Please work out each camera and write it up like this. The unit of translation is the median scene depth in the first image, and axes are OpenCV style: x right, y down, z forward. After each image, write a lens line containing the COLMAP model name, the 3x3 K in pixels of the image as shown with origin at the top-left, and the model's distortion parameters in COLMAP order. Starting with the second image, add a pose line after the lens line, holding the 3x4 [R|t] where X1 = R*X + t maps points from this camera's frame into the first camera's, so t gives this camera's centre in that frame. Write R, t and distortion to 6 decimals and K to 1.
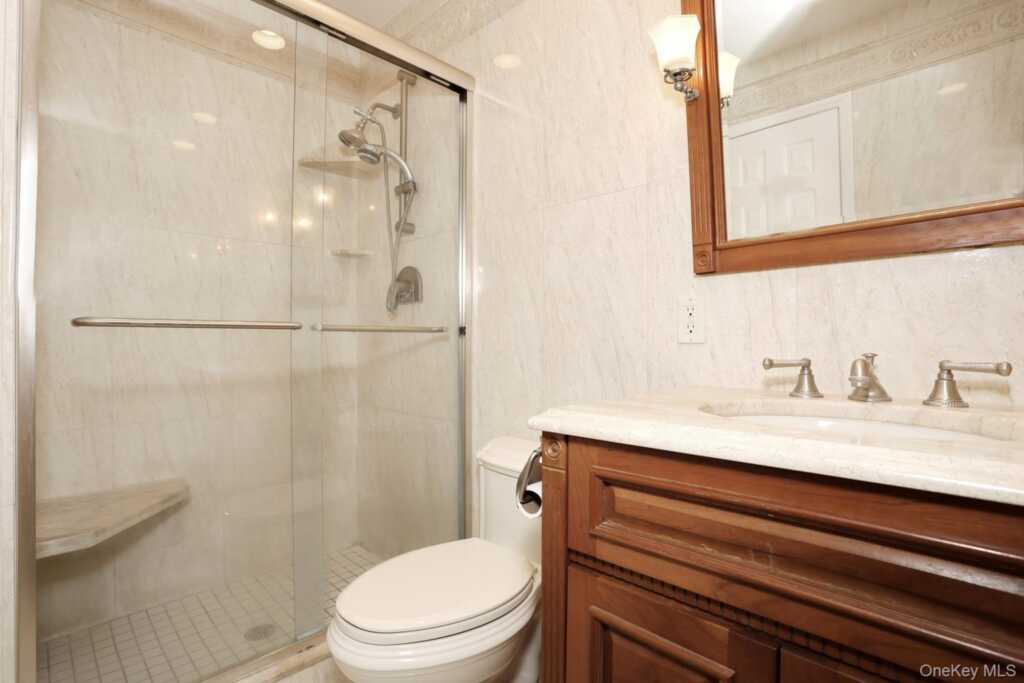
lens RADIAL K [[498.0, 0, 509.4], [0, 498.0, 344.0], [0, 0, 1]] dist [-0.031256, -0.000255]
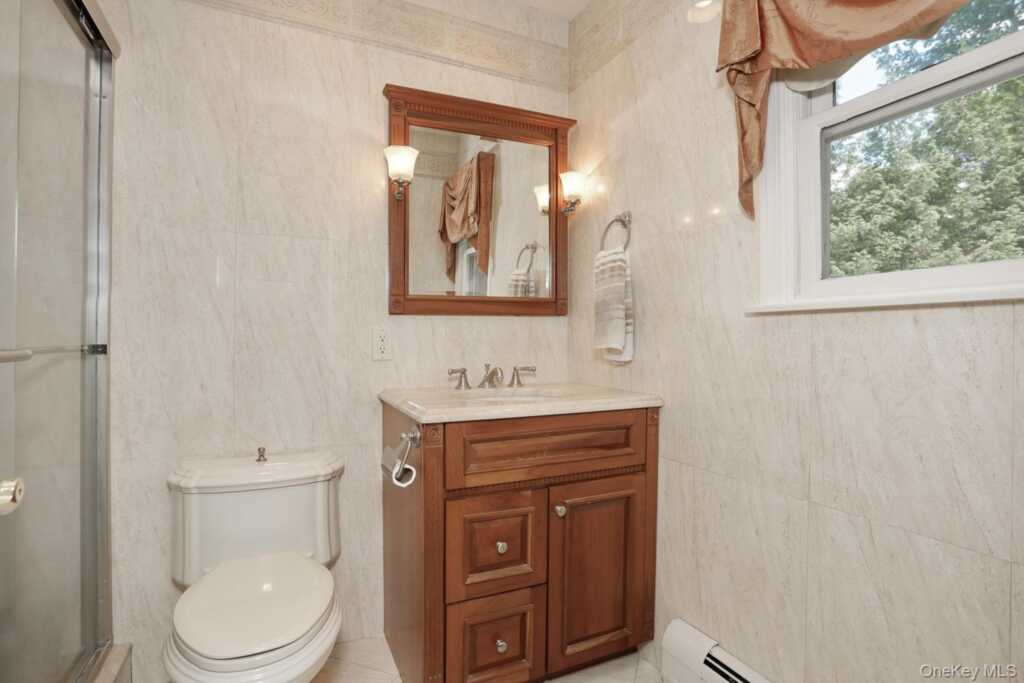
lens RADIAL K [[498.0, 0, 504.5], [0, 498.0, 340.4], [0, 0, 1]] dist [-0.031256, -0.000255]
pose [[0.354978, 0.002068, 0.934872, -1.107992], [0.001323, 0.999995, -0.002714, -0.069676], [-0.934874, 0.002201, 0.354974, 0.183314]]
